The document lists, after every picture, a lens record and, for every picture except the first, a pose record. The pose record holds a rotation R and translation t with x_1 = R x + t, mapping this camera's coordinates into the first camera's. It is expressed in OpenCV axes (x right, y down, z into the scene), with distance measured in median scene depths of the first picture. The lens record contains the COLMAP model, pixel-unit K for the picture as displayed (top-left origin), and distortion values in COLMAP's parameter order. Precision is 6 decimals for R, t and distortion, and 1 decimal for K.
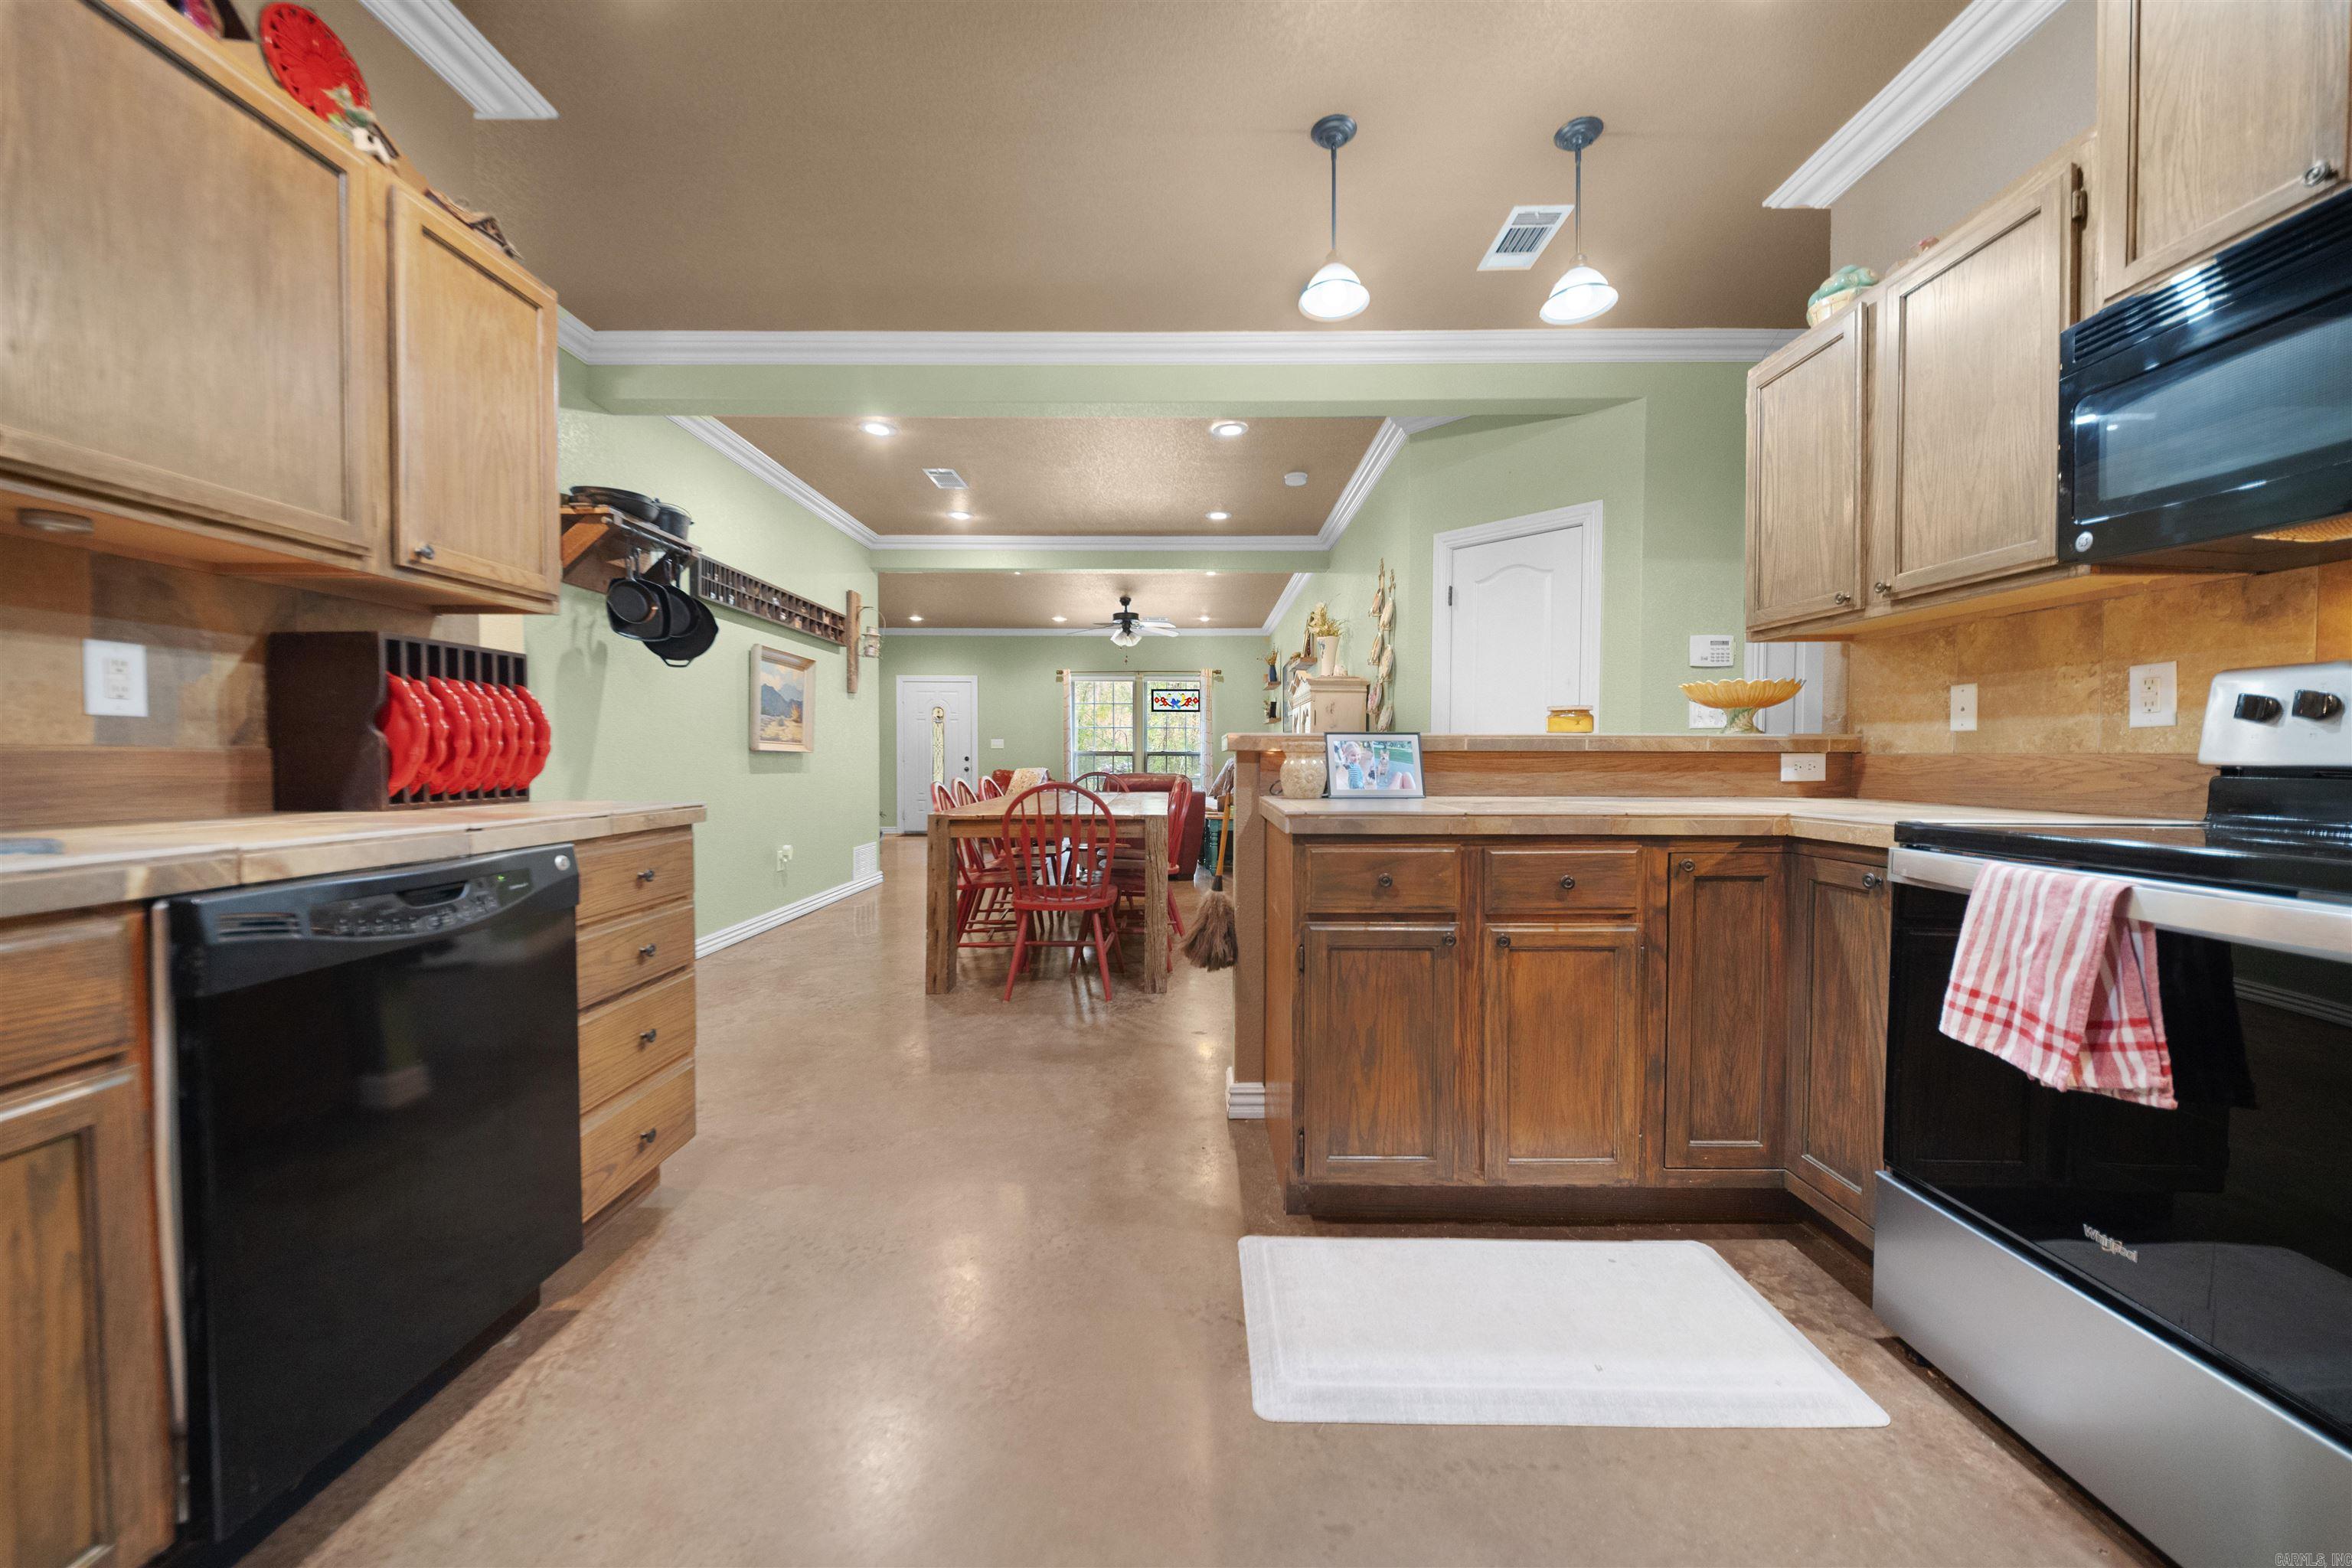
lens RADIAL K [[837.4, 0, 1181.5], [0, 837.4, 778.8], [0, 0, 1]] dist [0.009773, -0.006813]
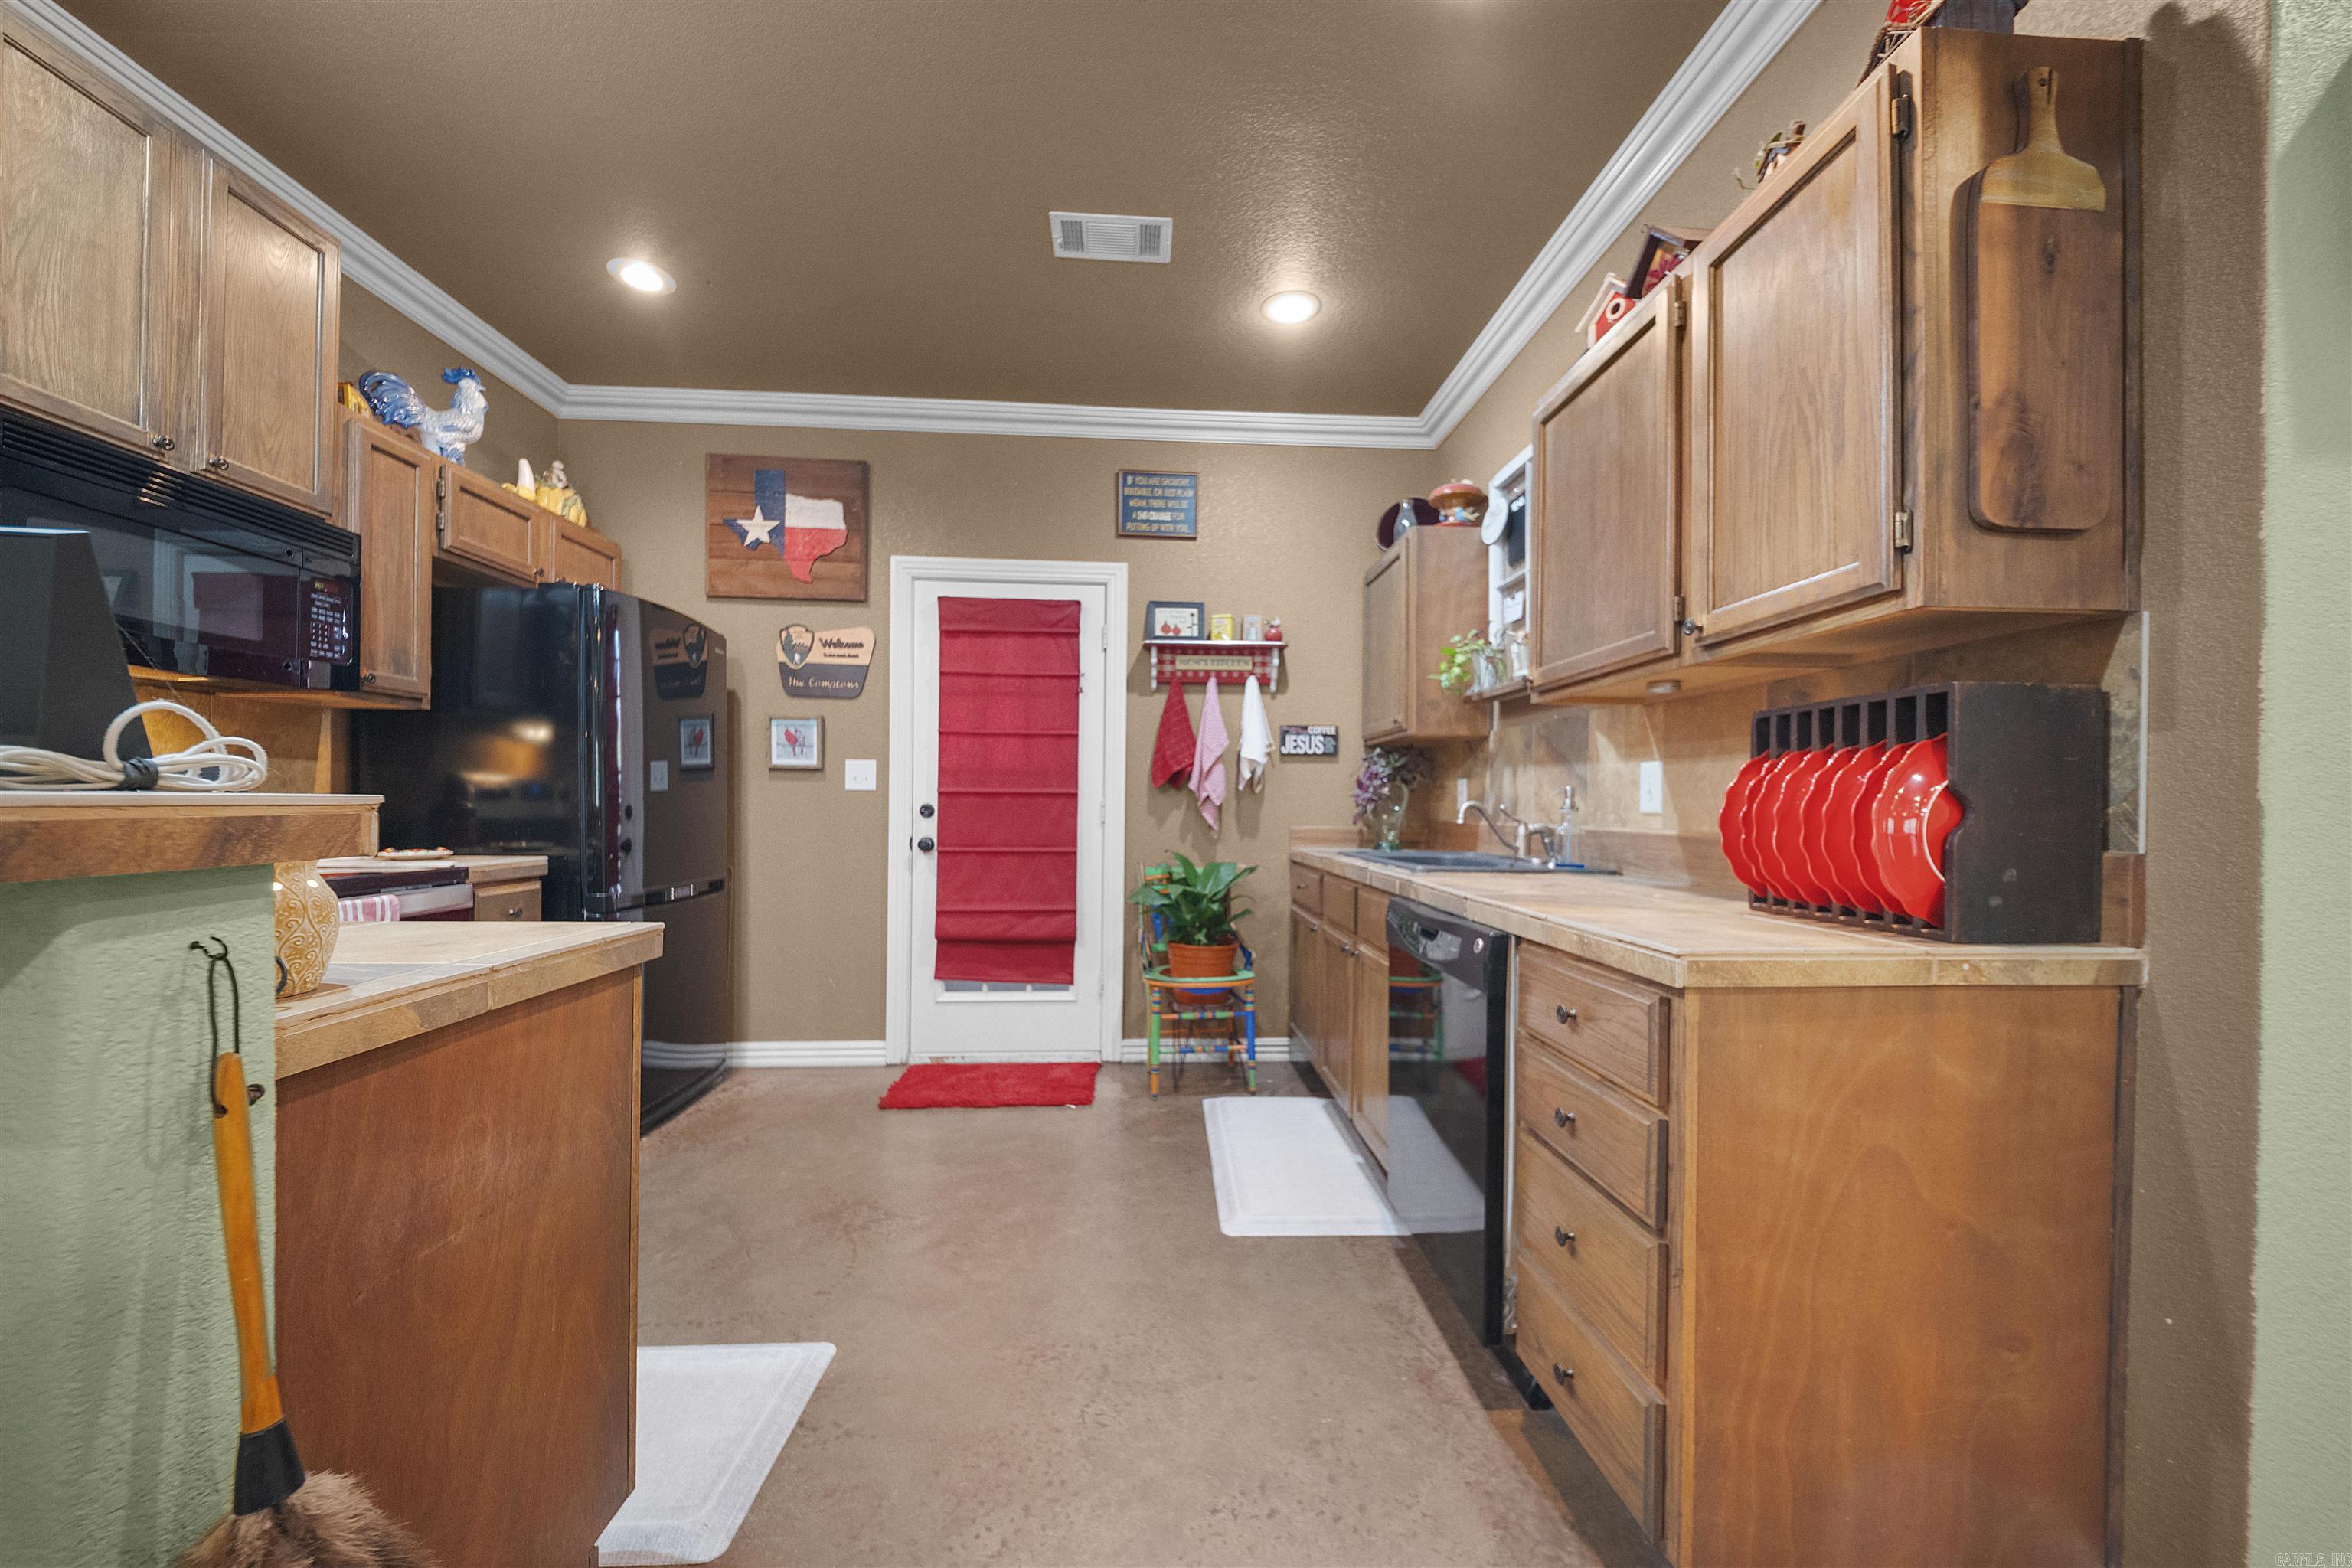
lens RADIAL K [[837.4, 0, 1175.1], [0, 837.4, 809.7], [0, 0, 1]] dist [0.009773, -0.006813]
pose [[-0.997657, -0.011570, -0.067433, -0.181629], [-0.013761, 0.999389, 0.032117, -0.060774], [0.067020, 0.032969, -0.997207, 1.257792]]
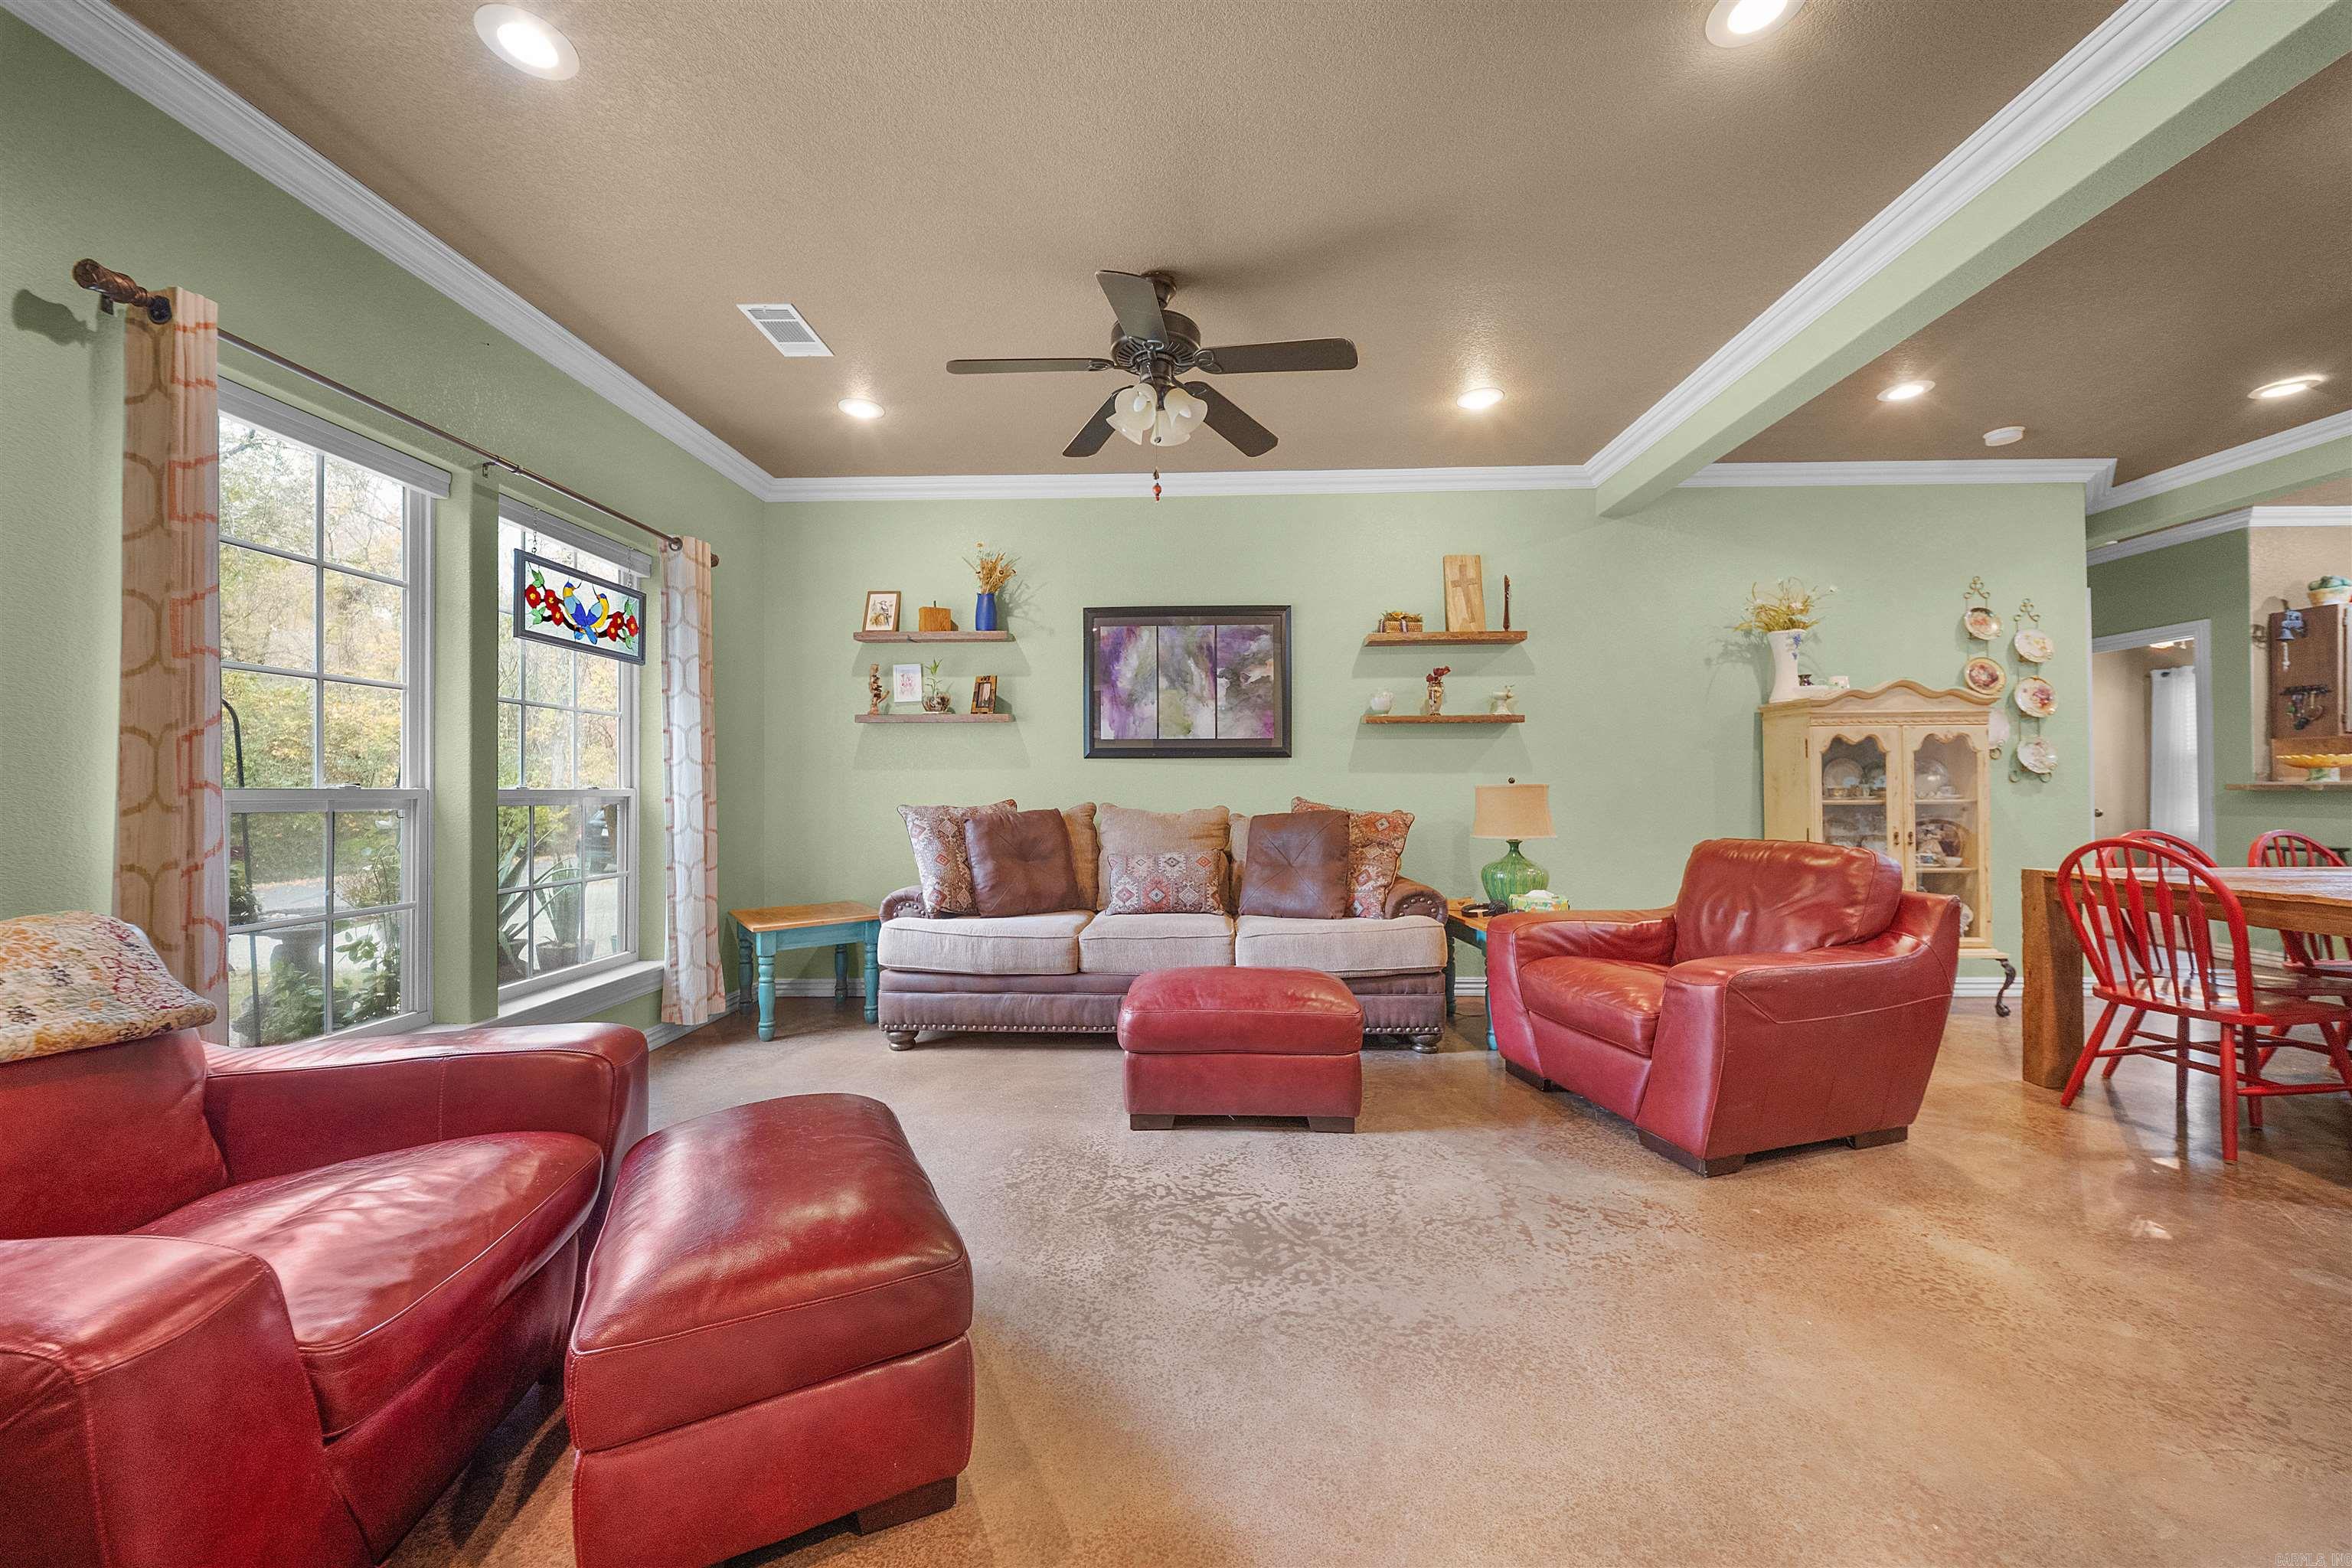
lens RADIAL K [[837.4, 0, 1182.1], [0, 837.4, 782.5], [0, 0, 1]] dist [0.009773, -0.006813]
pose [[0.015448, 0.006775, 0.999858, -1.359363], [0.032531, 0.999444, -0.007275, -0.126403], [-0.999351, 0.032639, 0.015219, 3.714224]]
